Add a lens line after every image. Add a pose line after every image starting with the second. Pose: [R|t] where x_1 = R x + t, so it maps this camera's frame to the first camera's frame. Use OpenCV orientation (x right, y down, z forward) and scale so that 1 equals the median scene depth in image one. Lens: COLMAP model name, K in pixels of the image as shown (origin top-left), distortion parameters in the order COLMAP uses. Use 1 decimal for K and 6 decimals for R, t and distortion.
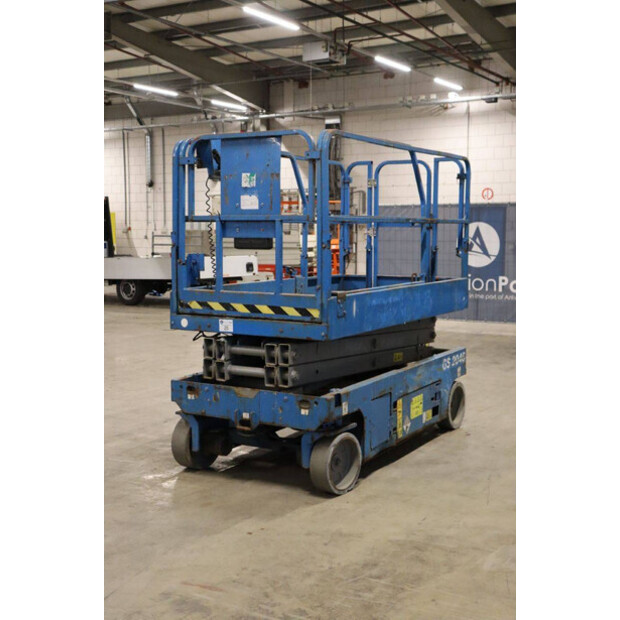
lens RADIAL K [[829.5, 0, 308.0], [0, 829.5, 305.7], [0, 0, 1]] dist [0.049314, 0.000000]
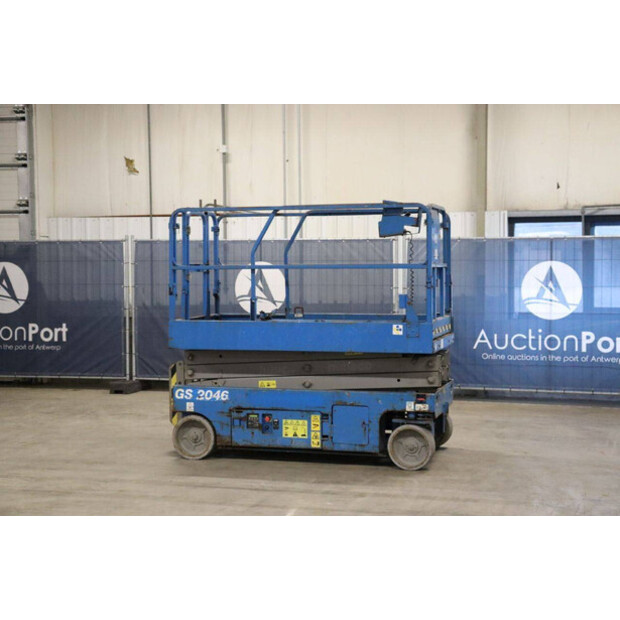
lens RADIAL K [[1082.5, 0, 314.0], [0, 1082.5, 300.3], [0, 0, 1]] dist [0.187640, 0.000000]
pose [[-0.271534, -0.032729, 0.961872, -1.764386], [0.091735, 0.993991, 0.059719, -0.173784], [-0.958047, 0.104453, -0.266900, 1.676585]]
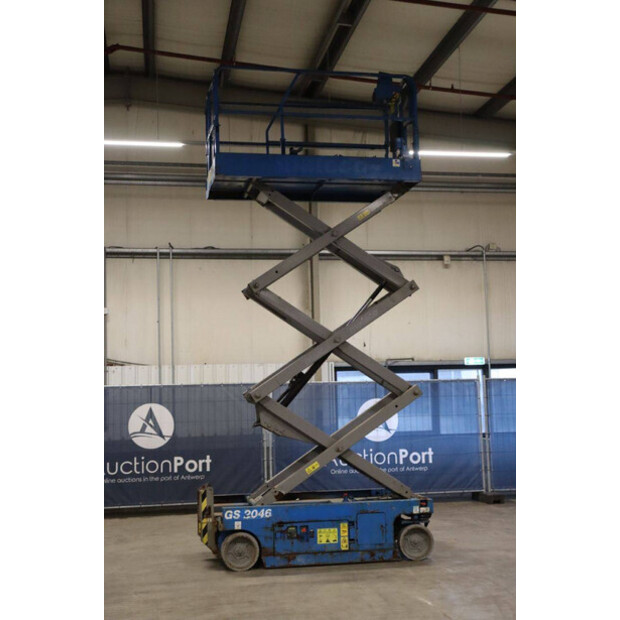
lens RADIAL K [[829.5, 0, 306.9], [0, 829.5, 306.5], [0, 0, 1]] dist [0.049314, 0.000000]
pose [[-0.672552, 0.096560, 0.733724, -1.315215], [0.091014, 0.994717, -0.047481, -0.249320], [-0.734432, 0.034846, -0.677787, 2.416097]]
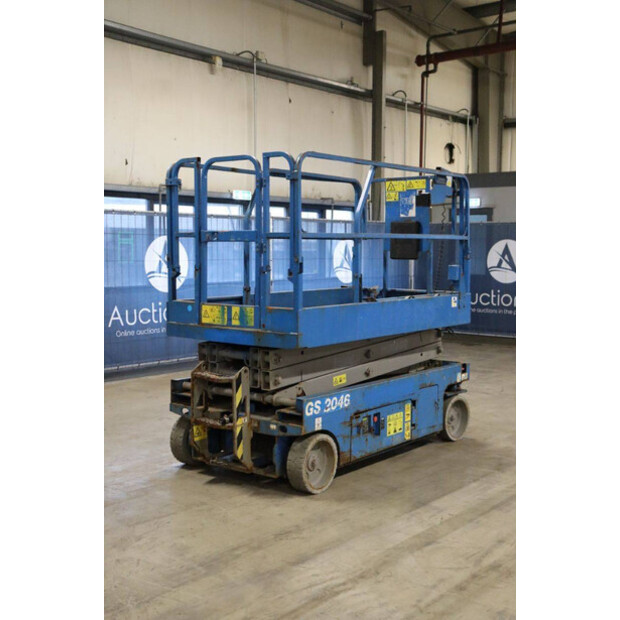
lens RADIAL K [[829.5, 0, 312.2], [0, 829.5, 305.6], [0, 0, 1]] dist [0.049314, 0.000000]
pose [[-0.993404, -0.014616, 0.113731, -0.071789], [0.004091, 0.986694, 0.162536, -0.218705], [-0.114593, 0.161929, -0.980126, 2.393383]]
